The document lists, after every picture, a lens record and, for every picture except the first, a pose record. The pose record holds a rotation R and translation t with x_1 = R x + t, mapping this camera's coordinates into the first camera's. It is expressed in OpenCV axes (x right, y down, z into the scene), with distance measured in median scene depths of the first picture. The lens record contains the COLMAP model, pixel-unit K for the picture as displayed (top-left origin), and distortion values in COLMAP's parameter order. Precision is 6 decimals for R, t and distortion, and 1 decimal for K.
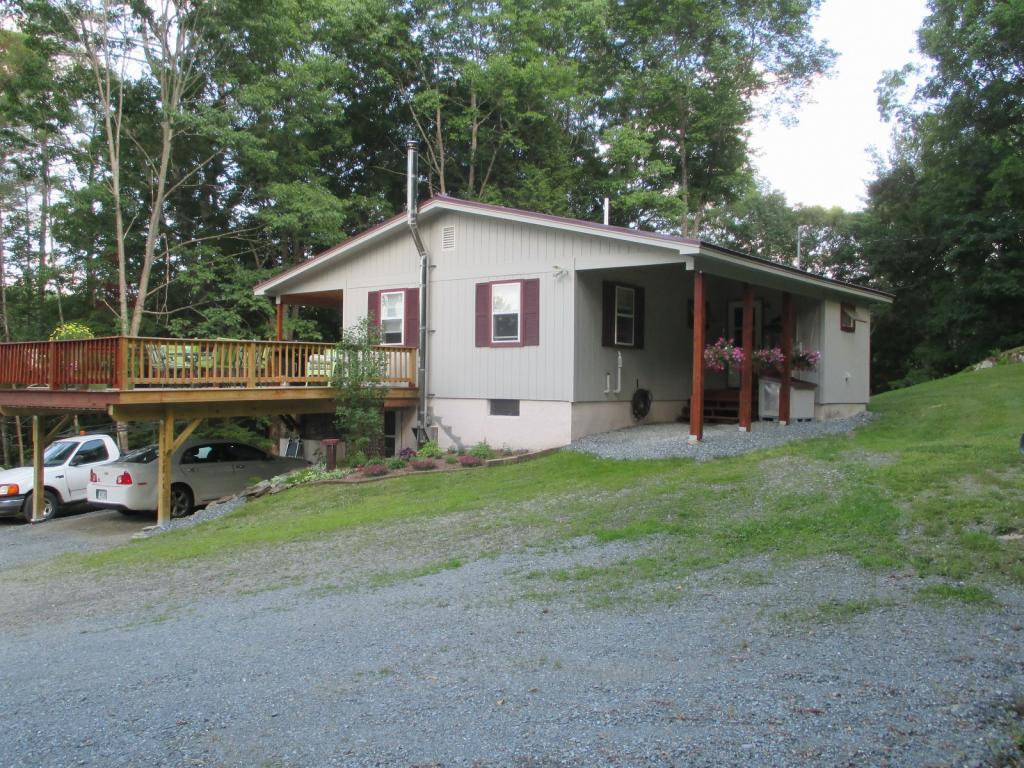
lens RADIAL K [[908.9, 0, 511.4], [0, 908.9, 385.6], [0, 0, 1]] dist [0.005784, 0.002628]
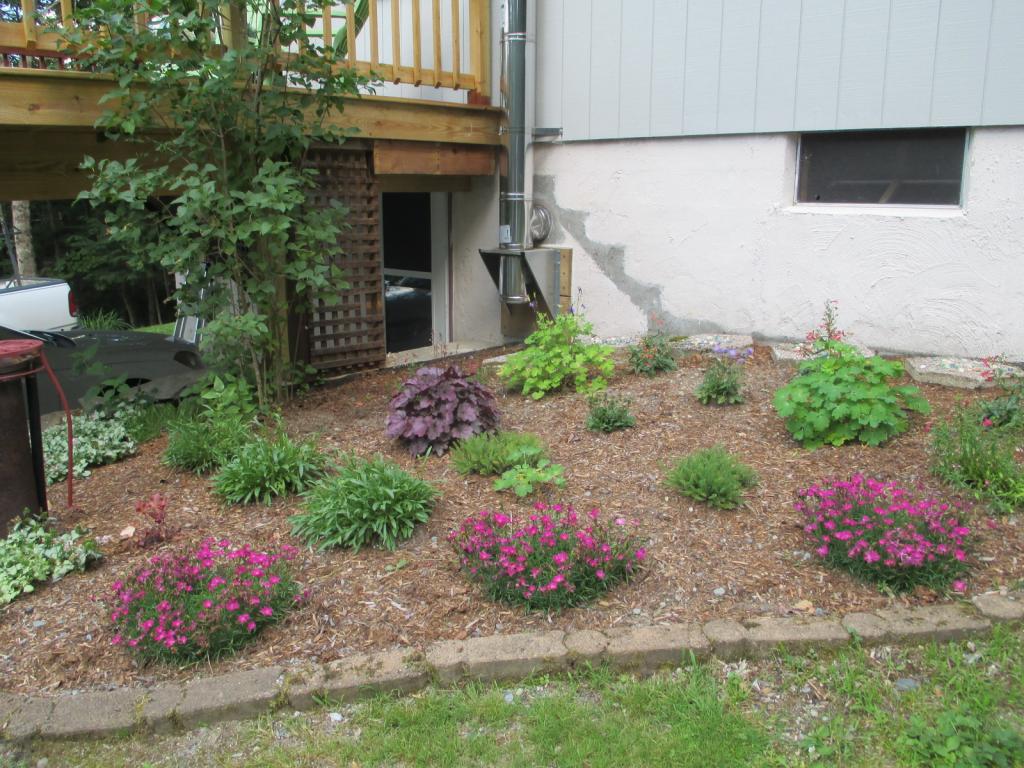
lens RADIAL K [[908.9, 0, 514.7], [0, 908.9, 382.5], [0, 0, 1]] dist [0.005784, 0.002628]
pose [[0.995960, 0.013096, -0.088840, -0.074159], [0.006140, 0.977063, 0.212864, 0.026435], [0.089589, -0.212549, 0.973035, 0.724193]]
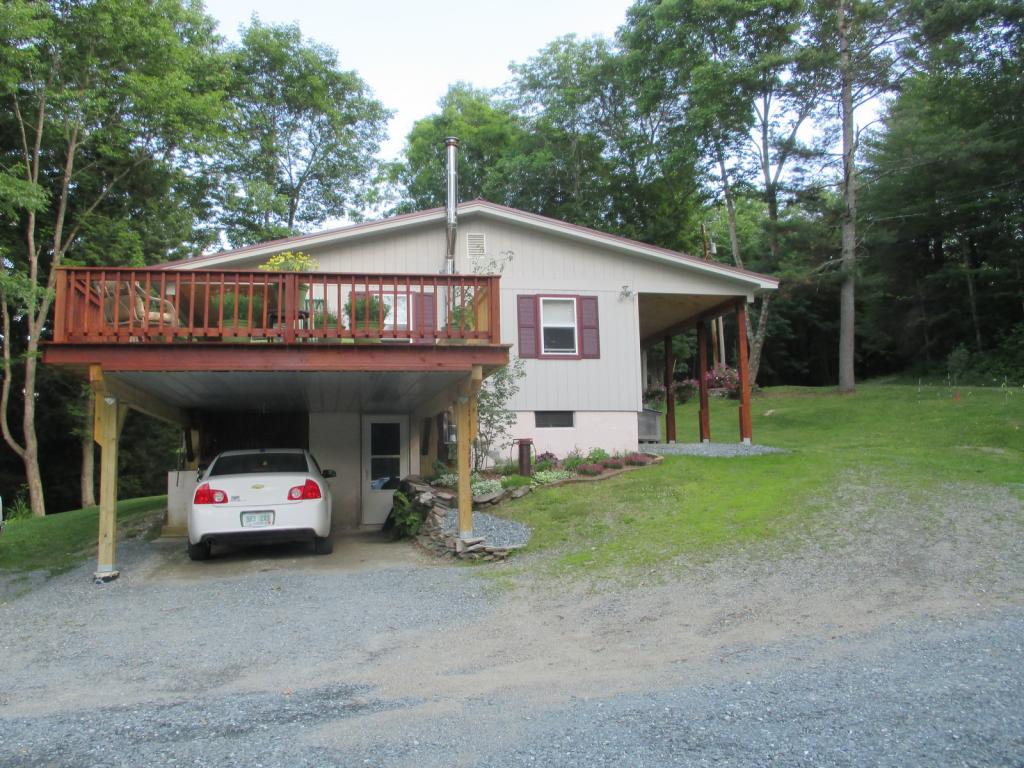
lens RADIAL K [[908.9, 0, 512.2], [0, 908.9, 381.1], [0, 0, 1]] dist [0.005784, 0.002628]
pose [[0.637388, 0.016295, 0.770371, -0.785042], [0.012790, 0.999415, -0.031722, 0.012897], [-0.770437, 0.030073, 0.636806, 0.371824]]
